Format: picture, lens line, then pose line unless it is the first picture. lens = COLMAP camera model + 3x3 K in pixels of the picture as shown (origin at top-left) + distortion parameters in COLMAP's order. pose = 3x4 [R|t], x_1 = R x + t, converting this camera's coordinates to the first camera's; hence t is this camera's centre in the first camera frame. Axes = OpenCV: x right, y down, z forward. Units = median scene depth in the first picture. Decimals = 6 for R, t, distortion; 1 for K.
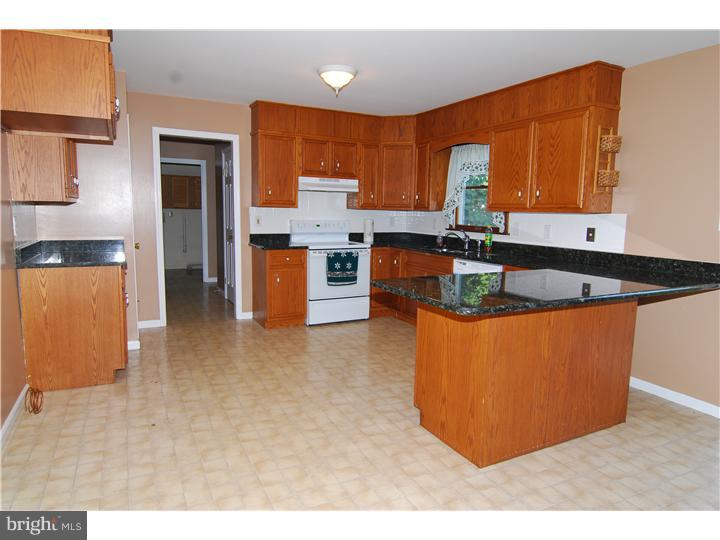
lens RADIAL K [[449.8, 0, 360.0], [0, 449.8, 270.0], [0, 0, 1]] dist [0.003461, 0.001945]
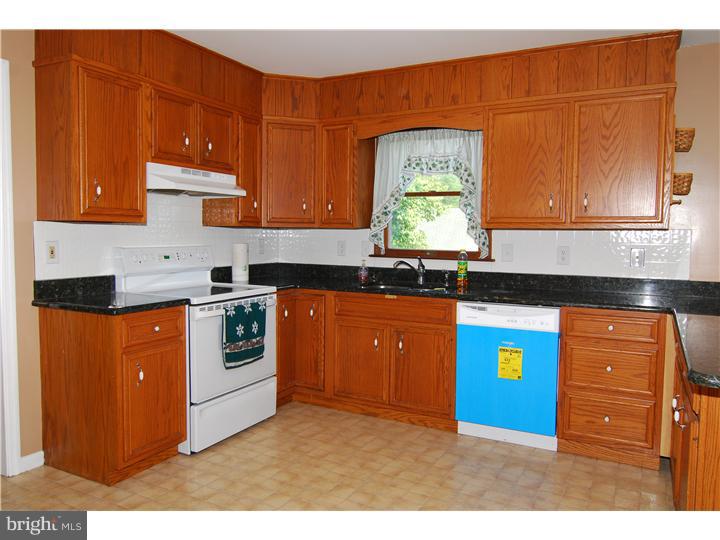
lens RADIAL K [[539.4, 0, 360.0], [0, 539.4, 270.0], [0, 0, 1]] dist [-0.006747, -0.003656]
pose [[0.825527, -0.048332, 0.562289, -0.286193], [0.079243, 0.996383, -0.030697, -0.049446], [-0.558772, 0.069899, 0.826371, 0.375503]]
